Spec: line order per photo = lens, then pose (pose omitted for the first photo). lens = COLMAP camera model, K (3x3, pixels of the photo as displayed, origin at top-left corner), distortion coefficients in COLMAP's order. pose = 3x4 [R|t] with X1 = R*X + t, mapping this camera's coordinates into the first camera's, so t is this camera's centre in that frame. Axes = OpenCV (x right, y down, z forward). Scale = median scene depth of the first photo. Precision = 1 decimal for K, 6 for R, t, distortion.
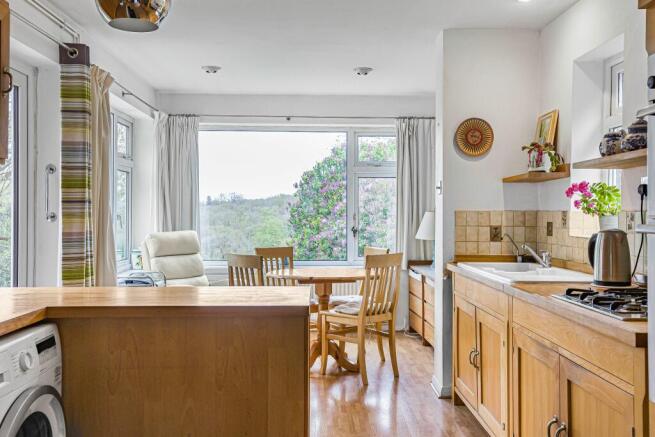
lens RADIAL K [[630.9, 0, 328.4], [0, 630.9, 207.8], [0, 0, 1]] dist [0.014872, 0.009853]
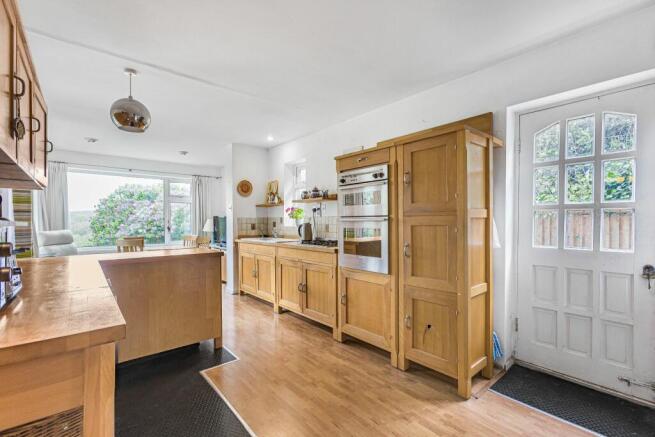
lens RADIAL K [[293.1, 0, 330.3], [0, 293.1, 219.3], [0, 0, 1]] dist [-0.000176, -0.000005]
pose [[0.783043, -0.001232, 0.621966, -0.232712], [0.000442, 0.999999, 0.001425, 0.009754], [-0.621967, -0.000841, 0.783043, -0.119183]]
